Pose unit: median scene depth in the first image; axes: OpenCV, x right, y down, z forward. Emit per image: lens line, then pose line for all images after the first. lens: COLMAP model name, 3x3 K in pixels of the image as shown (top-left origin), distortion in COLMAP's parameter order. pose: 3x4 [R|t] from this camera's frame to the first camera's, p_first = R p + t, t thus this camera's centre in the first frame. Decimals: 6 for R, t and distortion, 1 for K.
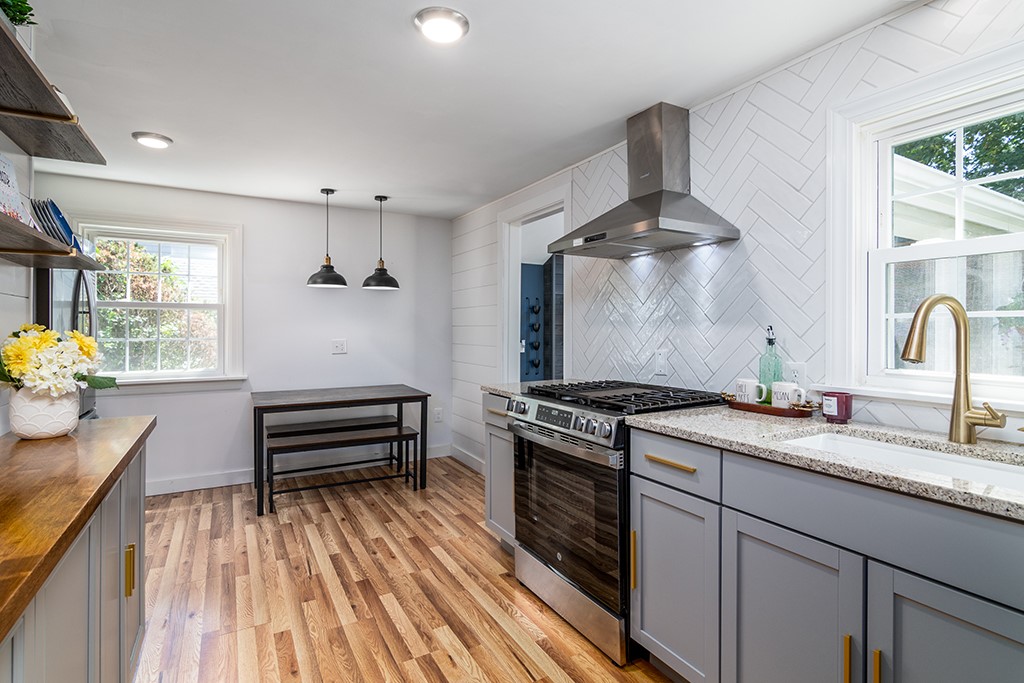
lens RADIAL K [[489.6, 0, 510.9], [0, 489.6, 332.2], [0, 0, 1]] dist [-0.005845, 0.000784]
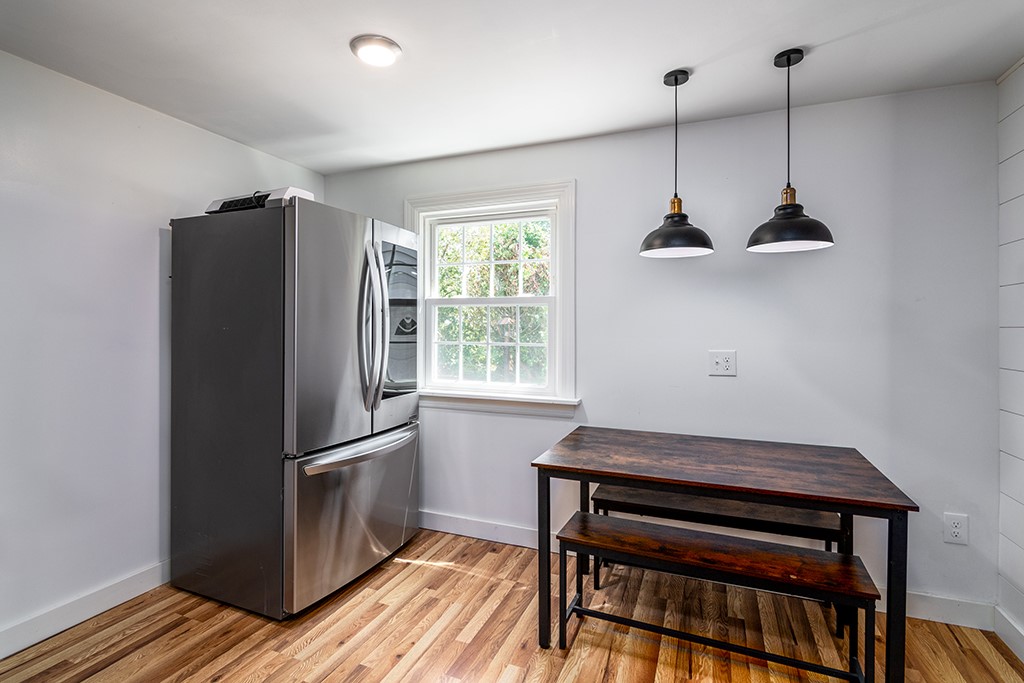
lens RADIAL K [[489.6, 0, 515.2], [0, 489.6, 325.1], [0, 0, 1]] dist [-0.005845, 0.000784]
pose [[0.619645, -0.003386, -0.784875, -0.062128], [-0.009776, 0.999880, -0.012031, -0.006178], [0.784821, 0.015128, 0.619538, 0.526729]]
